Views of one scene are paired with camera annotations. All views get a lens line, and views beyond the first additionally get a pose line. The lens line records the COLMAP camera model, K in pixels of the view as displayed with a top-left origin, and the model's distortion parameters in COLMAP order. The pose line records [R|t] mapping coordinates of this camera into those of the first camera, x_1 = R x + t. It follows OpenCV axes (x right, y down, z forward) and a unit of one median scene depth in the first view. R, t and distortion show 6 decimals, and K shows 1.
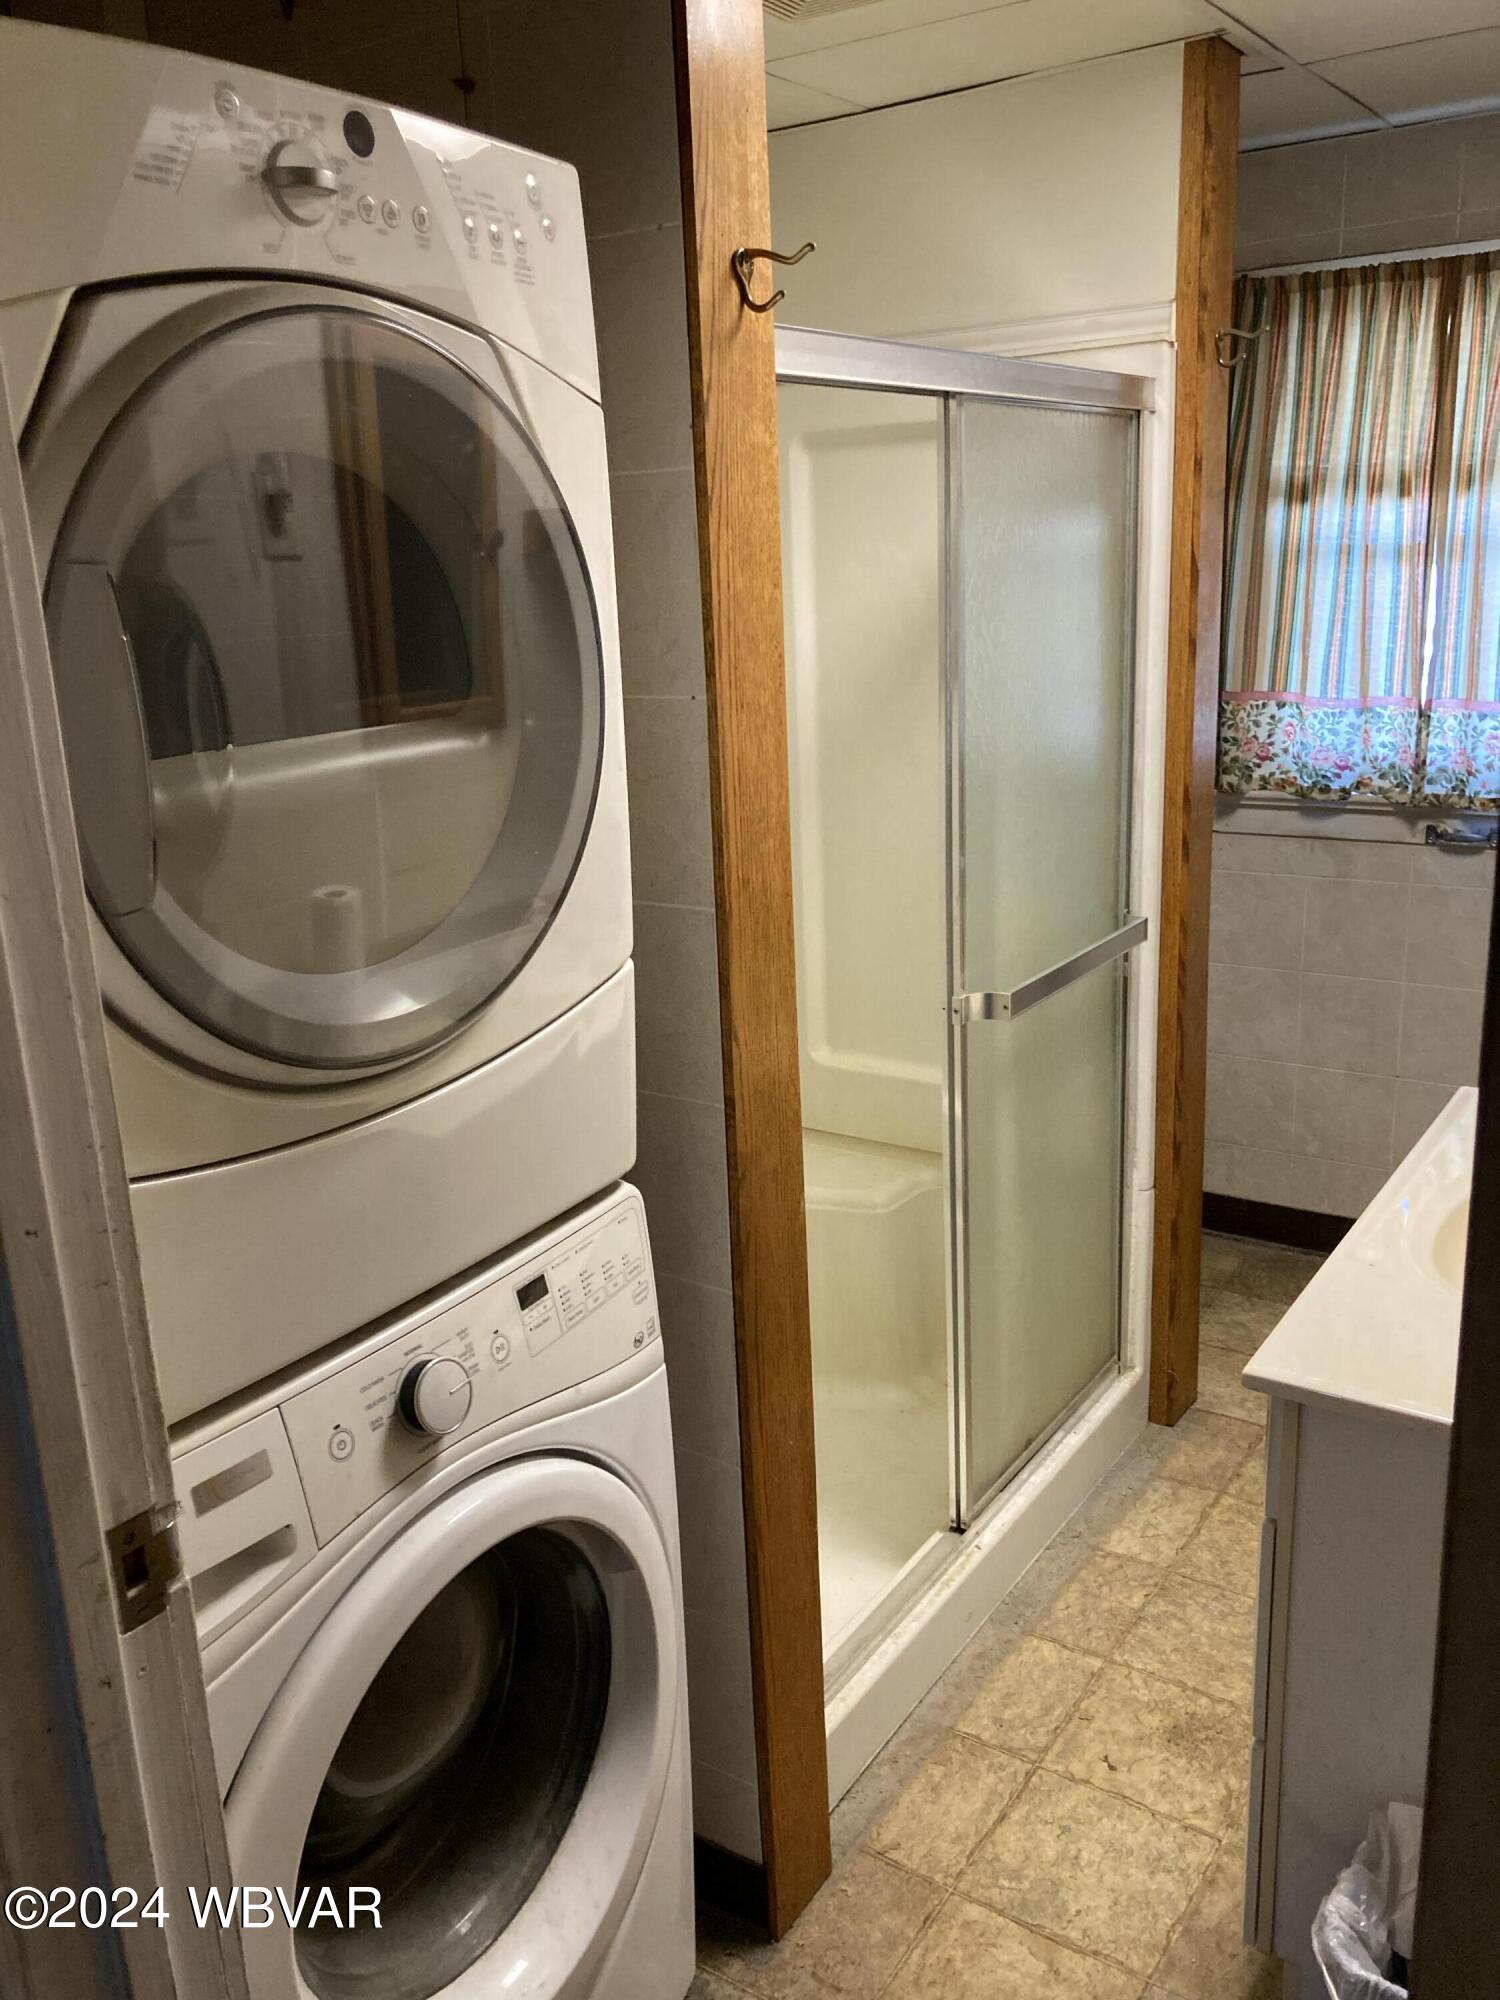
lens RADIAL K [[1647.1, 0, 750.0], [0, 1647.1, 1000.0], [0, 0, 1]] dist [0.002679, 0.046325]
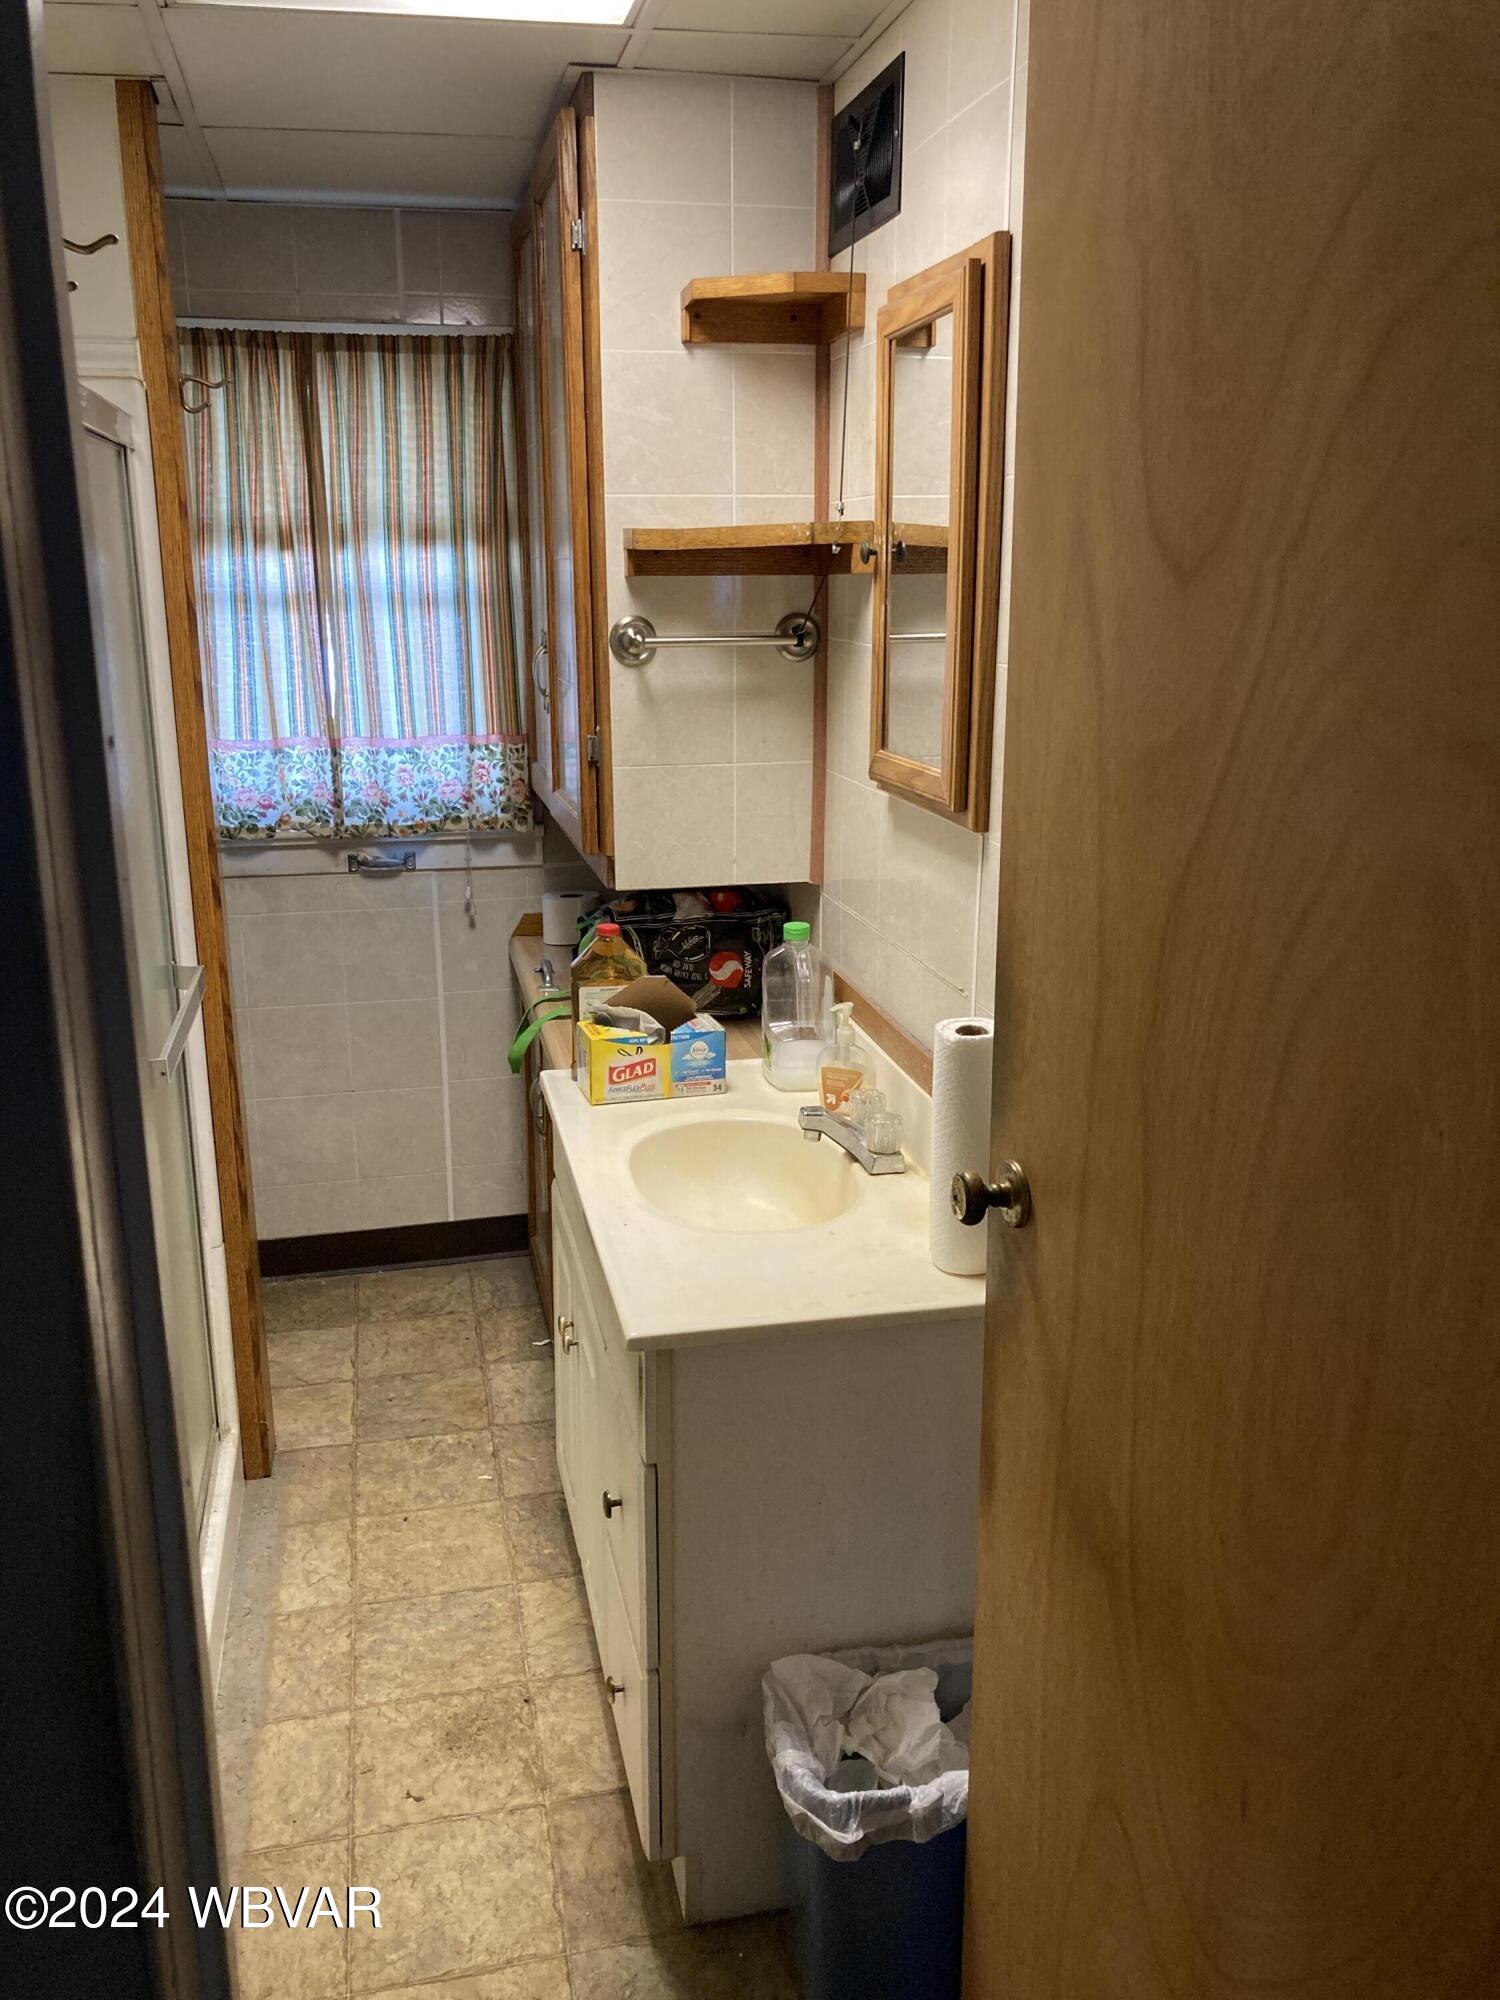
lens RADIAL K [[1631.2, 0, 750.0], [0, 1631.2, 1000.0], [0, 0, 1]] dist [-0.023651, 0.064112]
pose [[0.687225, -0.146775, 0.711463, -0.189371], [0.165603, 0.985242, 0.043295, -0.016161], [-0.707317, 0.088067, 0.701389, 0.083416]]
